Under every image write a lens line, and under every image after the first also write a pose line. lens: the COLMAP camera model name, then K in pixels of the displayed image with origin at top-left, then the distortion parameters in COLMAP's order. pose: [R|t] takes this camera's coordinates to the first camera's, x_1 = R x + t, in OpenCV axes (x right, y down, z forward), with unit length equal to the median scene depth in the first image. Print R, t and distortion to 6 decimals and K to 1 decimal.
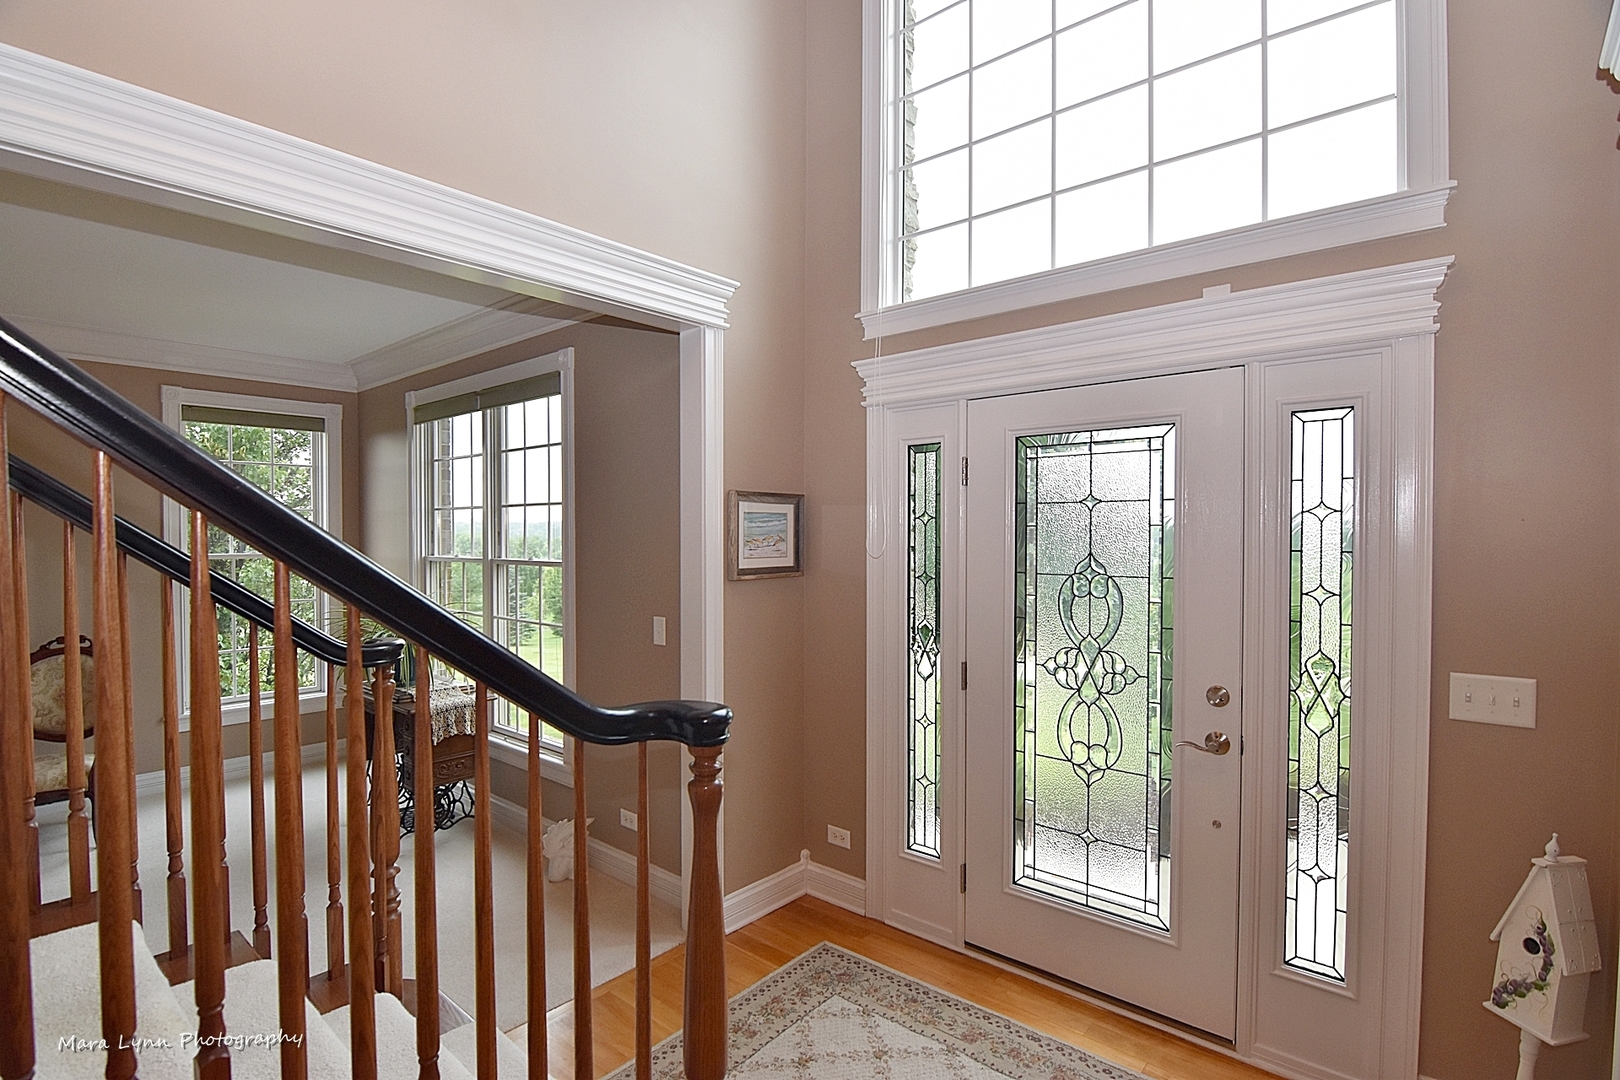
lens RADIAL K [[787.2, 0, 804.9], [0, 787.2, 548.6], [0, 0, 1]] dist [-0.011528, -0.007379]
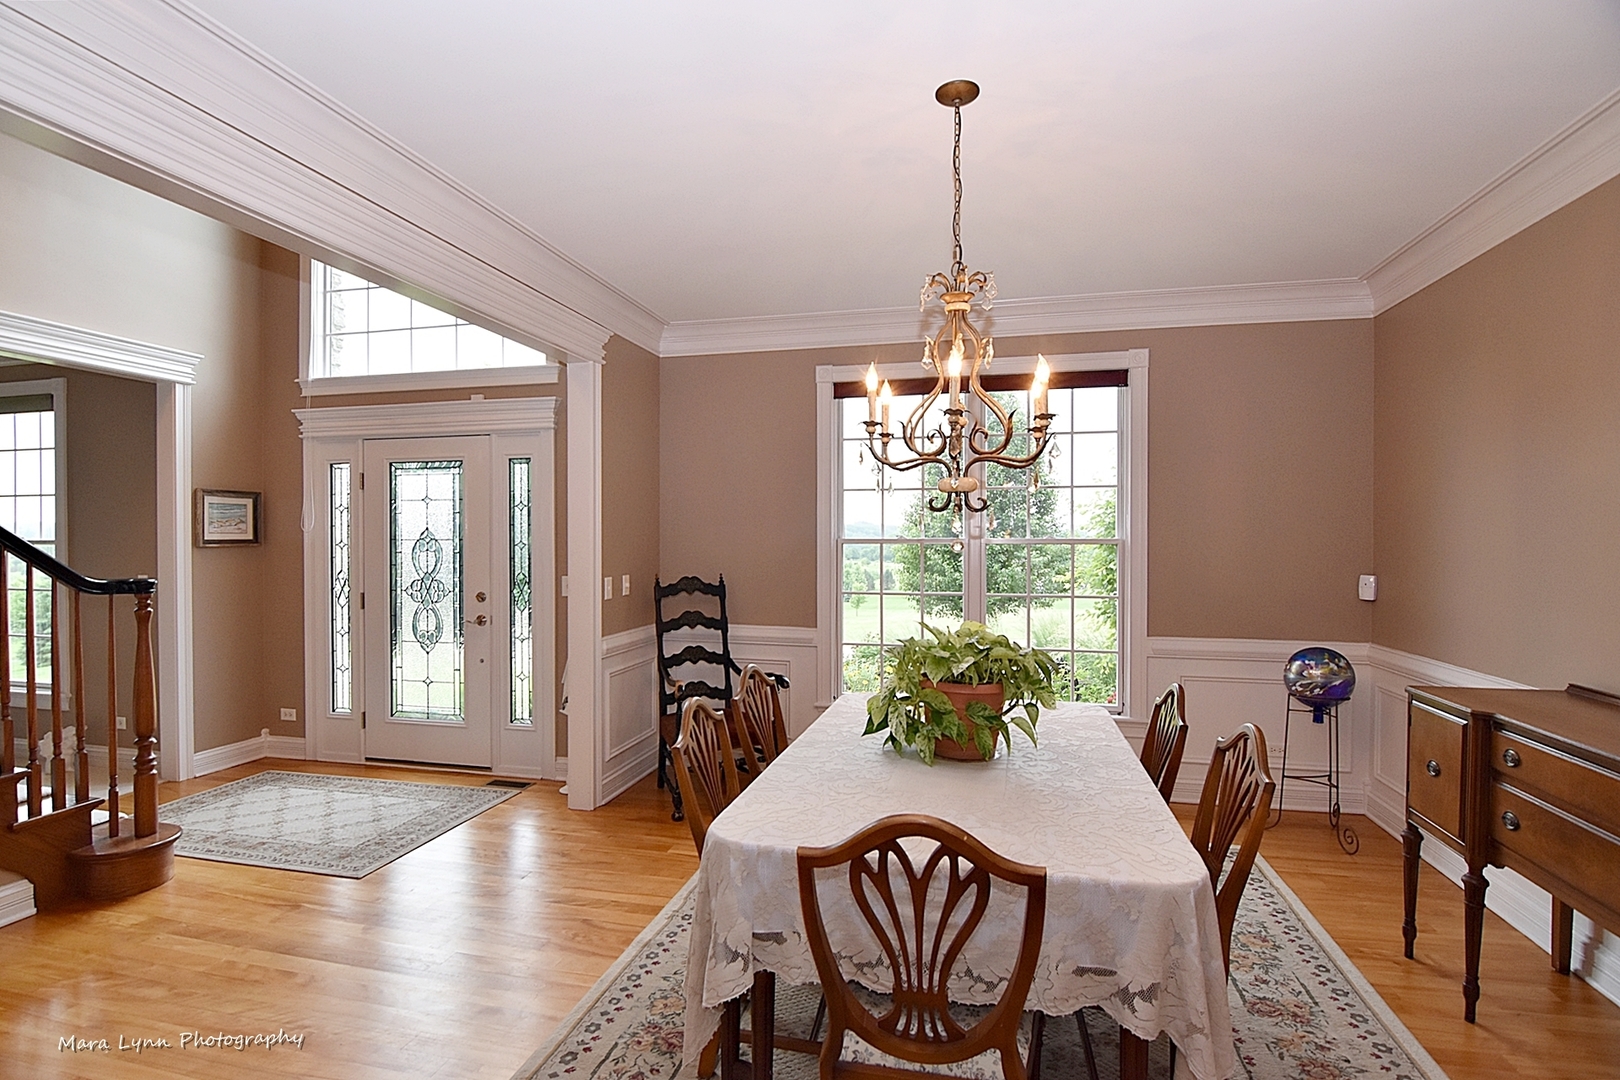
lens RADIAL K [[787.2, 0, 803.6], [0, 787.2, 546.1], [0, 0, 1]] dist [-0.011528, -0.007379]
pose [[0.884895, -0.005357, 0.465760, 0.248510], [0.009203, 0.999940, -0.005983, 0.059721], [-0.465700, 0.009580, 0.884891, -0.918027]]
